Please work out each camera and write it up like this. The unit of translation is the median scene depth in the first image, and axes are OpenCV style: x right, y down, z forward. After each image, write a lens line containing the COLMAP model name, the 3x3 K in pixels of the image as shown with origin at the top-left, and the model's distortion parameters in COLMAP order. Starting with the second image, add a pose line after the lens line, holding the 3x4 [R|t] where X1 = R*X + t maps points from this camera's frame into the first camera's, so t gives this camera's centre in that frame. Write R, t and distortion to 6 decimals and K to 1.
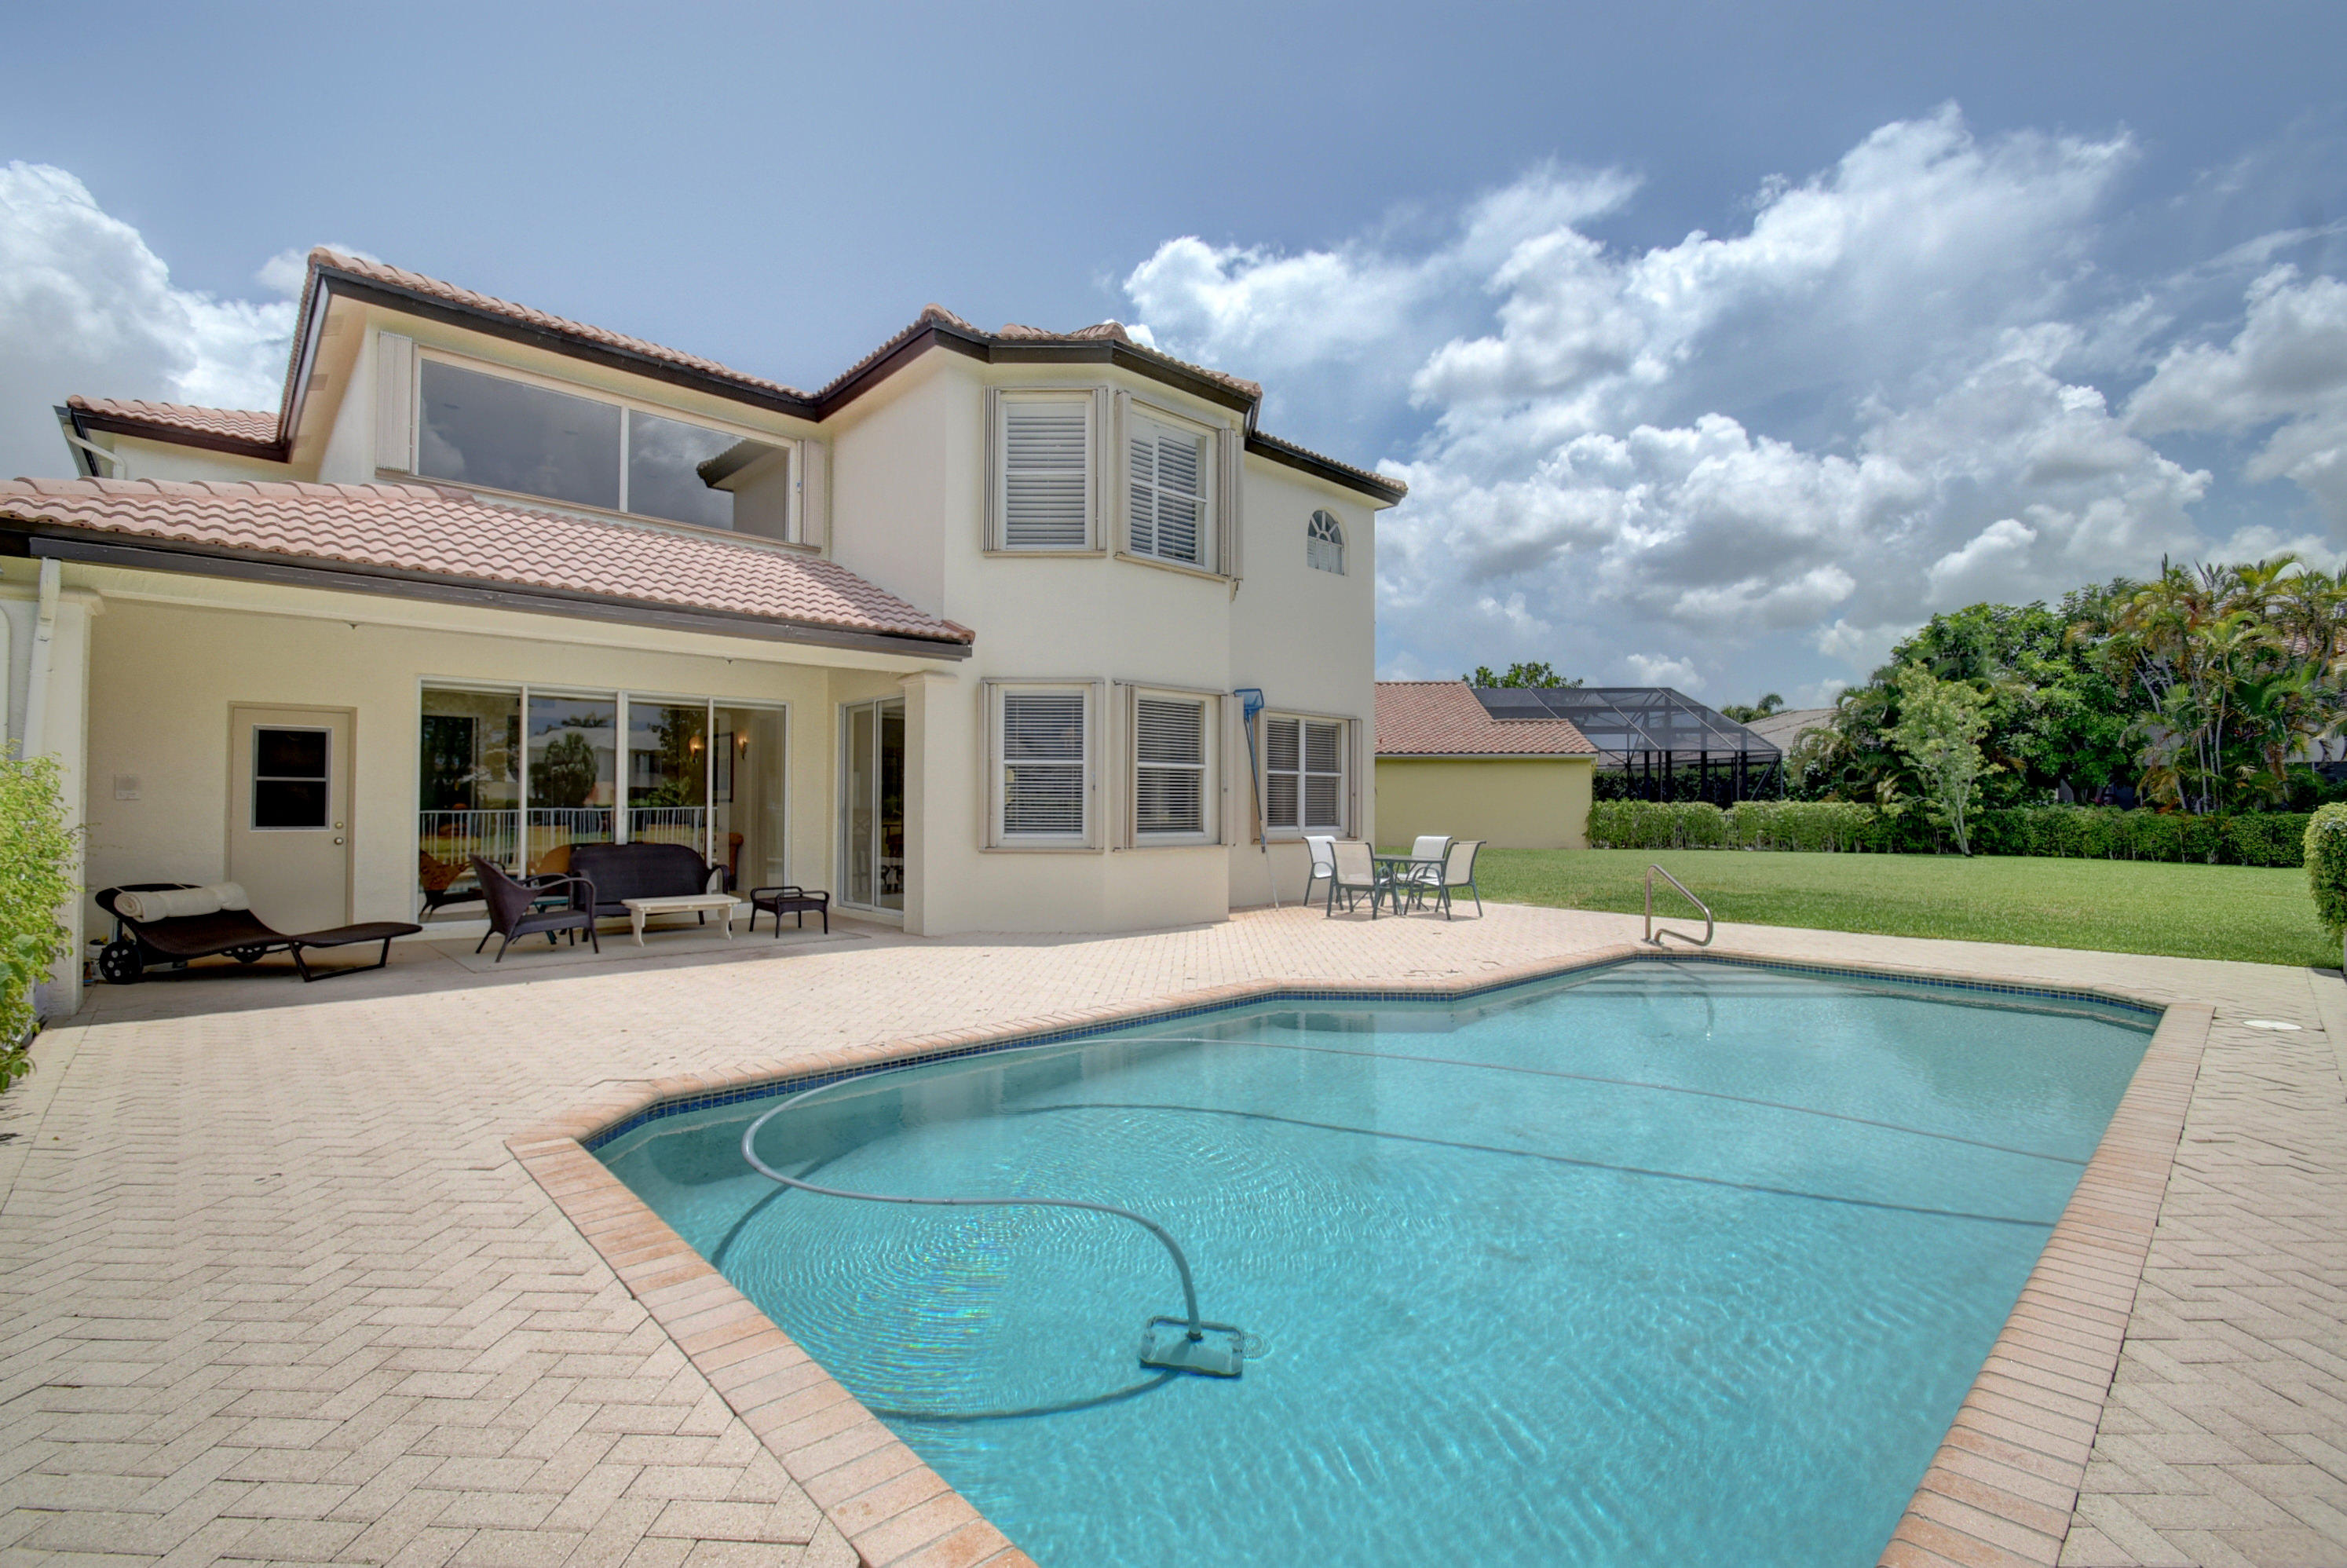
lens RADIAL K [[1036.2, 0, 1171.0], [0, 1036.2, 806.7], [0, 0, 1]] dist [-0.002001, -0.007973]
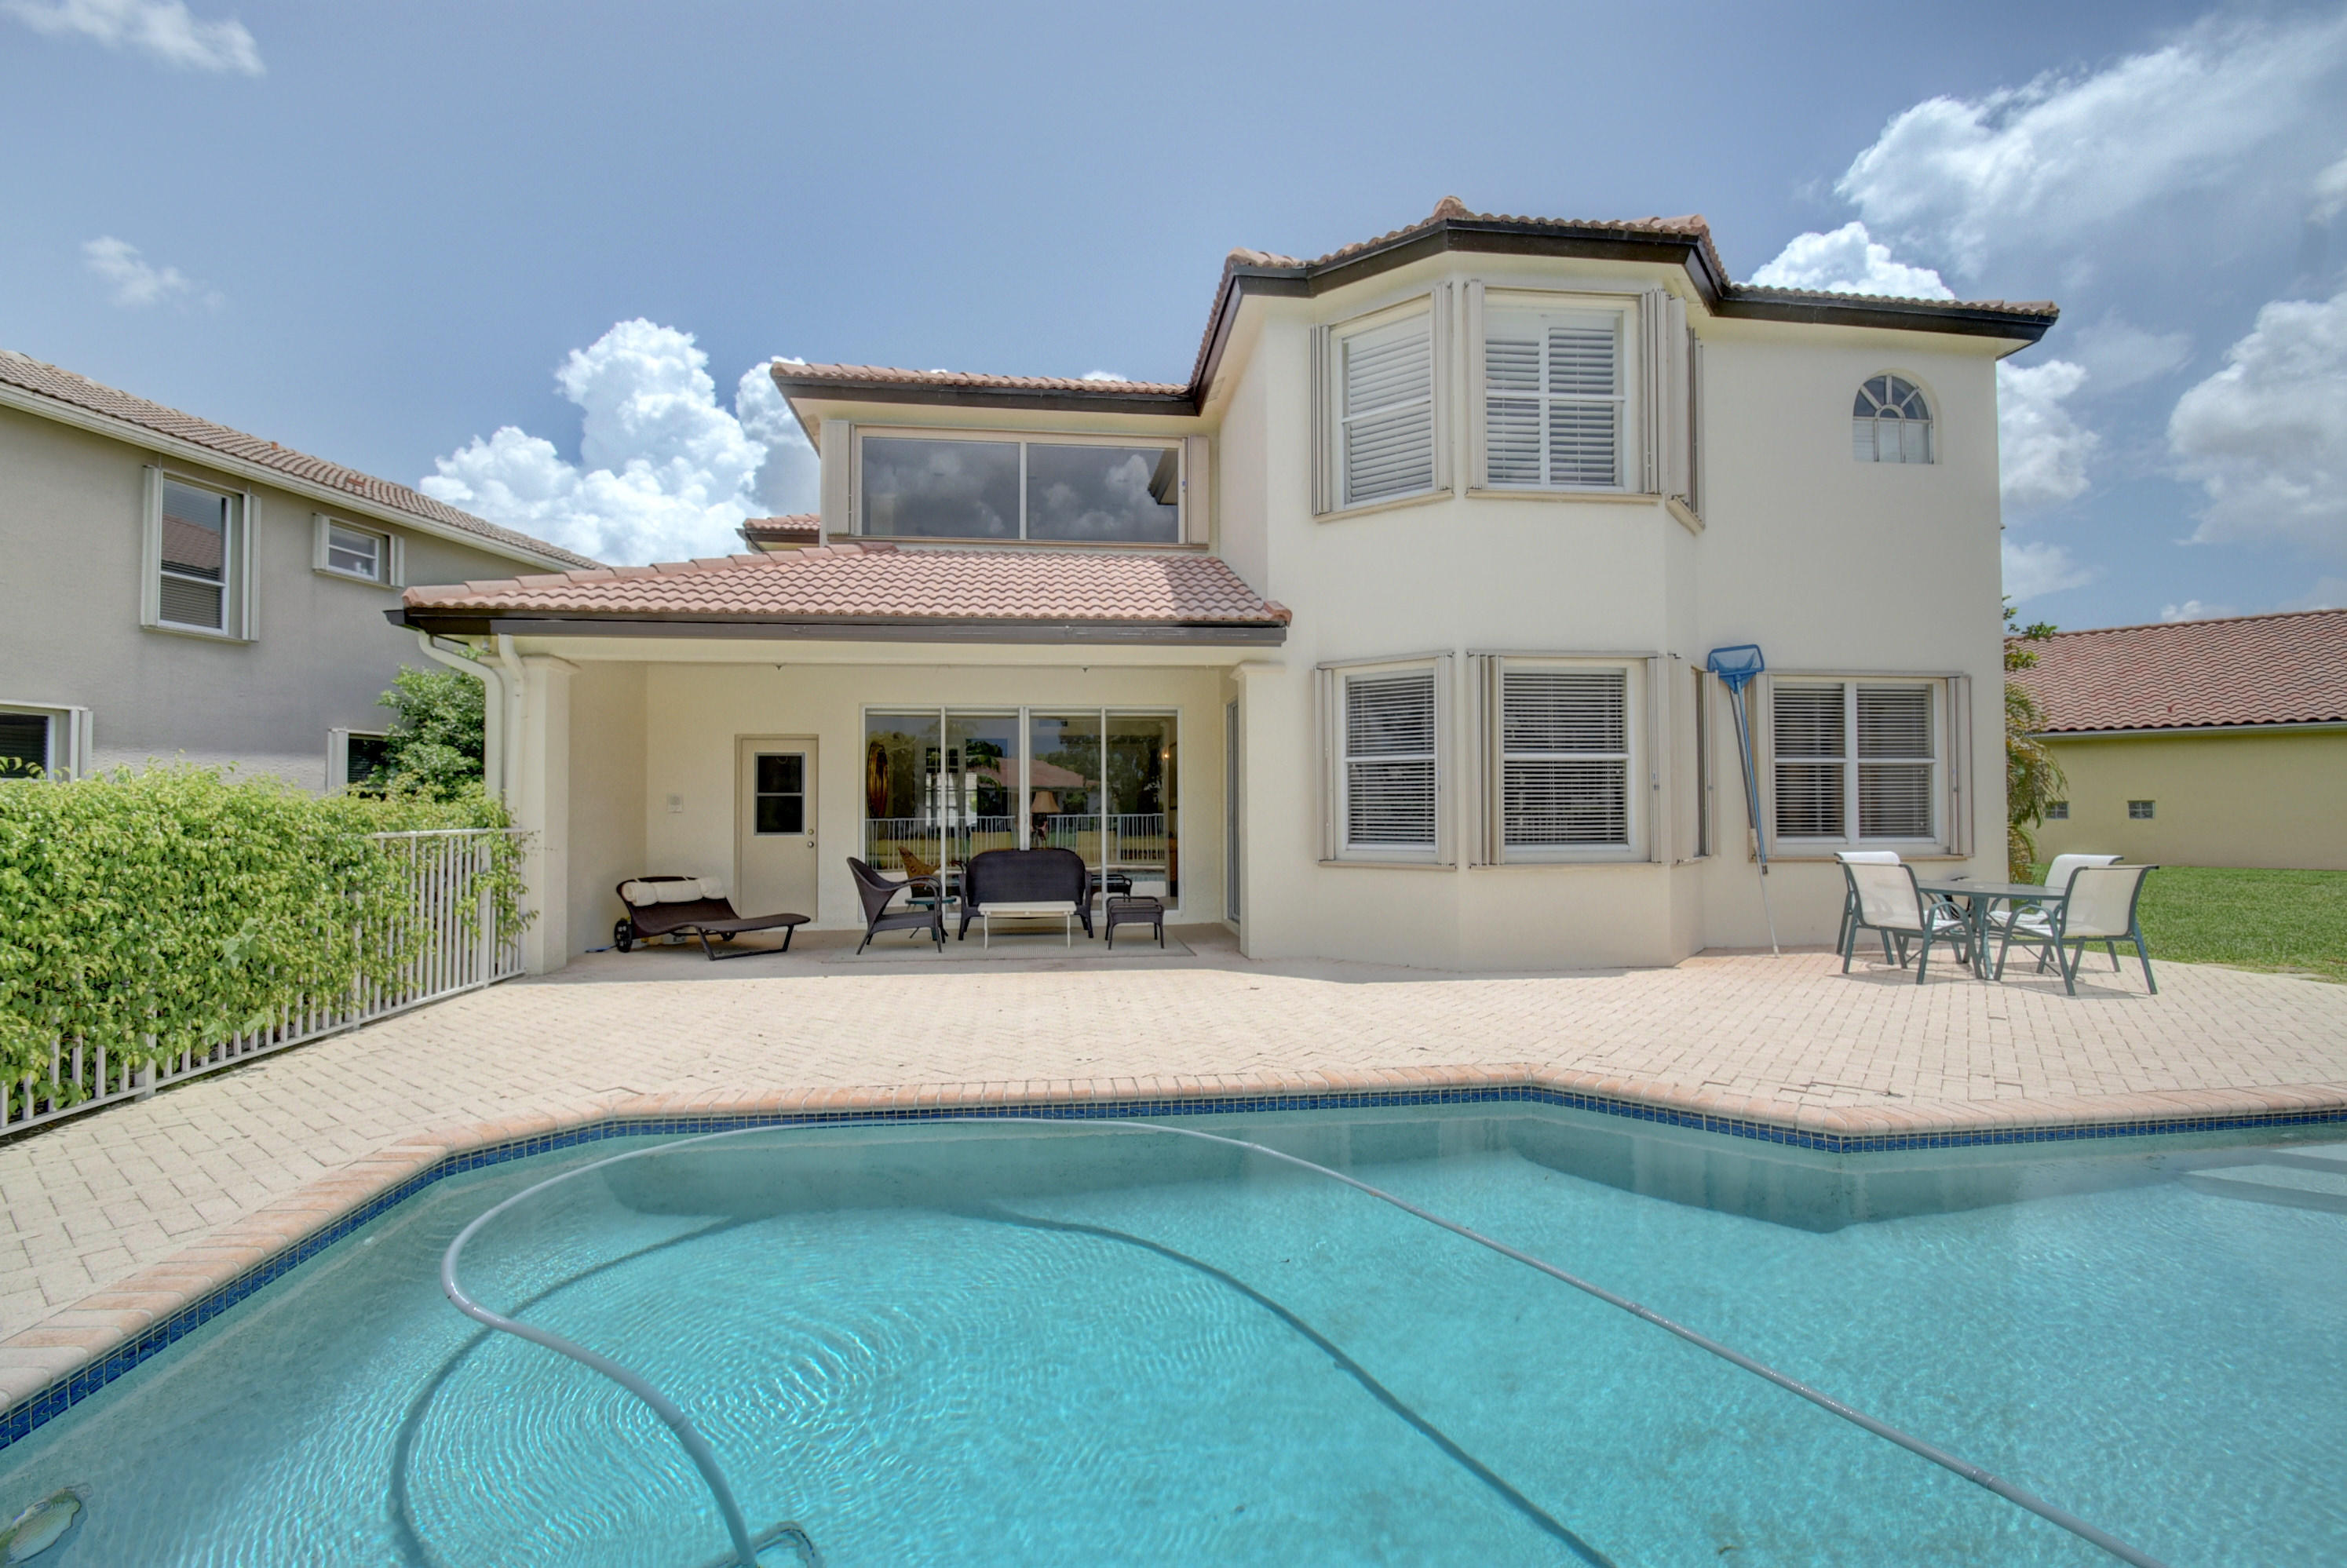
lens RADIAL K [[1036.1, 0, 1154.9], [0, 1036.1, 800.8], [0, 0, 1]] dist [-0.002001, -0.007973]
pose [[0.801099, -0.012672, -0.598397, 0.209715], [0.006918, 0.999905, -0.011914, -0.000462], [0.598492, 0.005405, 0.801111, 0.214533]]
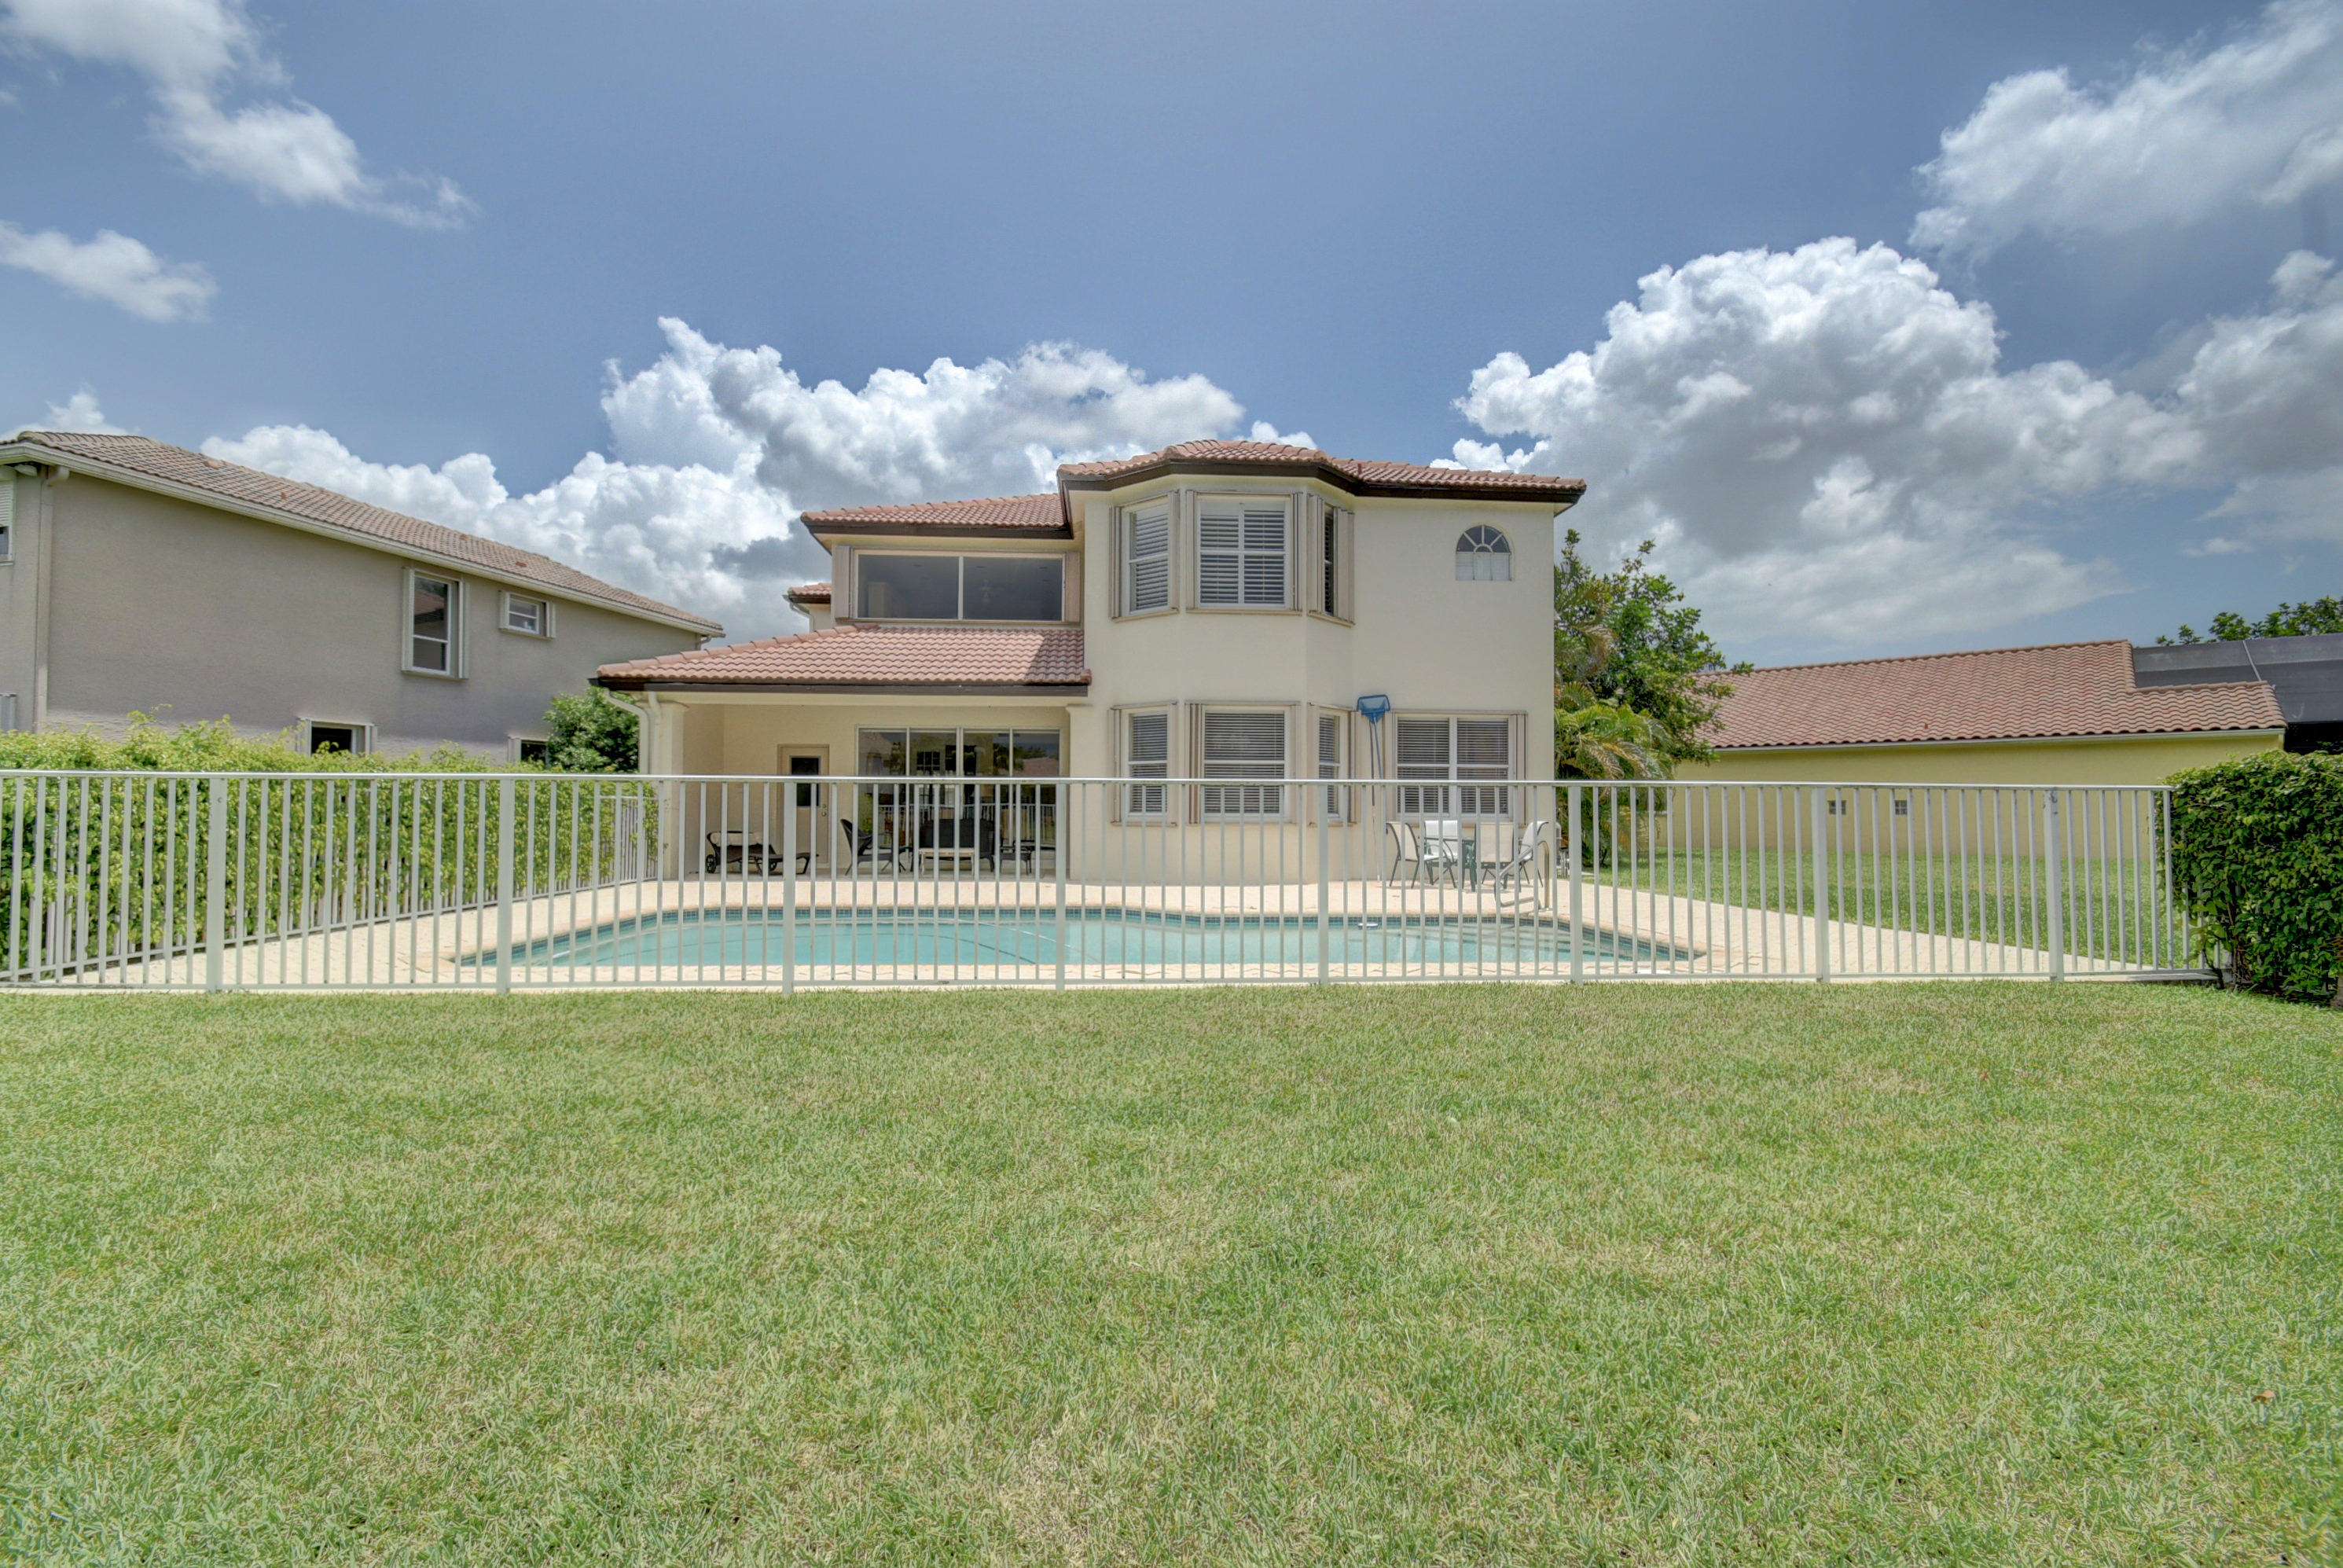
lens RADIAL K [[1034.5, 0, 1159.7], [0, 1034.5, 823.3], [0, 0, 1]] dist [-0.002001, -0.007973]
pose [[0.775313, 0.007579, -0.631532, 0.739900], [-0.002263, 0.999955, 0.009223, 0.026586], [0.631574, -0.005721, 0.775295, -0.085822]]
